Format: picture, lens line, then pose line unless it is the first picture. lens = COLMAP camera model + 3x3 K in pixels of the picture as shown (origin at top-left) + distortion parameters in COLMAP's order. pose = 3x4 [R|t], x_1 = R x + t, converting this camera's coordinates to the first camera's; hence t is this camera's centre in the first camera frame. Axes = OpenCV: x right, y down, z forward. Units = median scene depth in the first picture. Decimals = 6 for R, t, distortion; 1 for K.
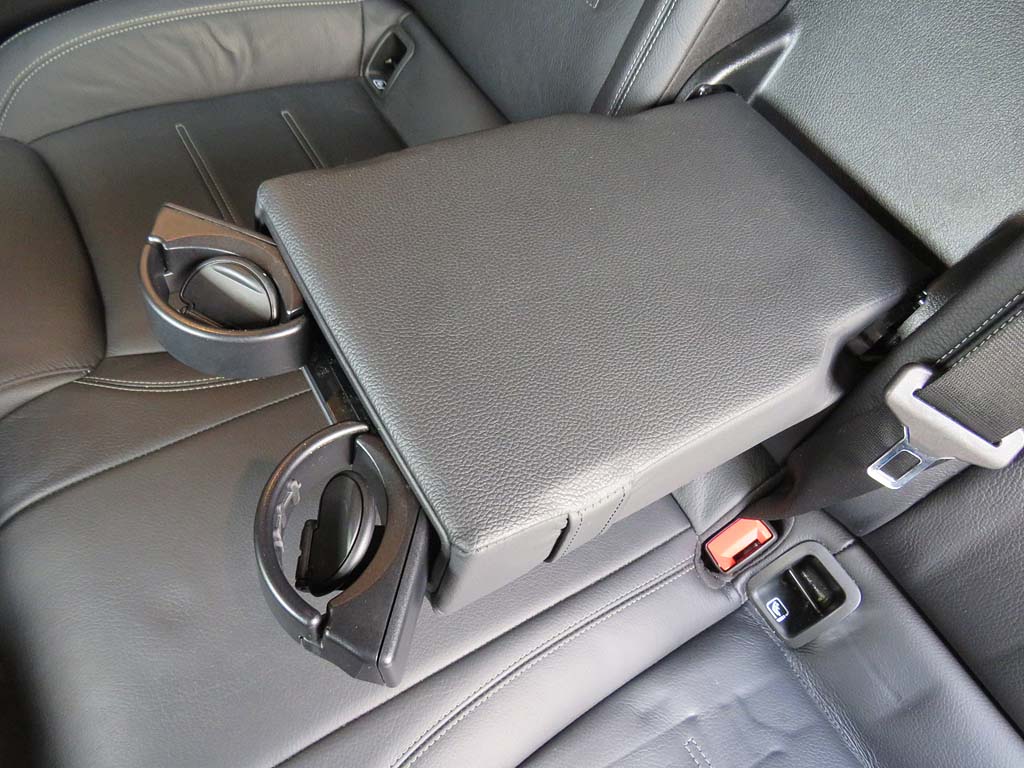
lens RADIAL K [[723.5, 0, 512.0], [0, 723.5, 384.0], [0, 0, 1]] dist [-0.010172, -0.005919]
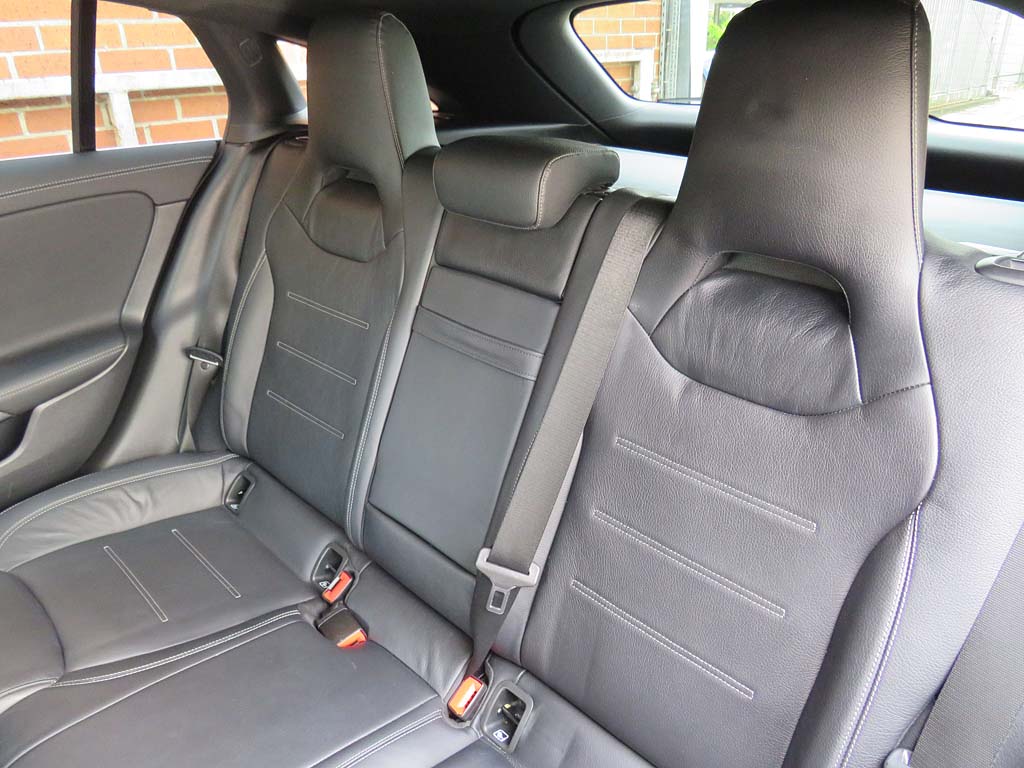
lens RADIAL K [[723.5, 0, 512.0], [0, 723.5, 384.0], [0, 0, 1]] dist [-0.010172, -0.005919]
pose [[0.965131, -0.153390, 0.212115, 0.166160], [0.244058, 0.820263, -0.517304, 0.510349], [-0.094641, 0.551035, 0.829098, -0.803346]]
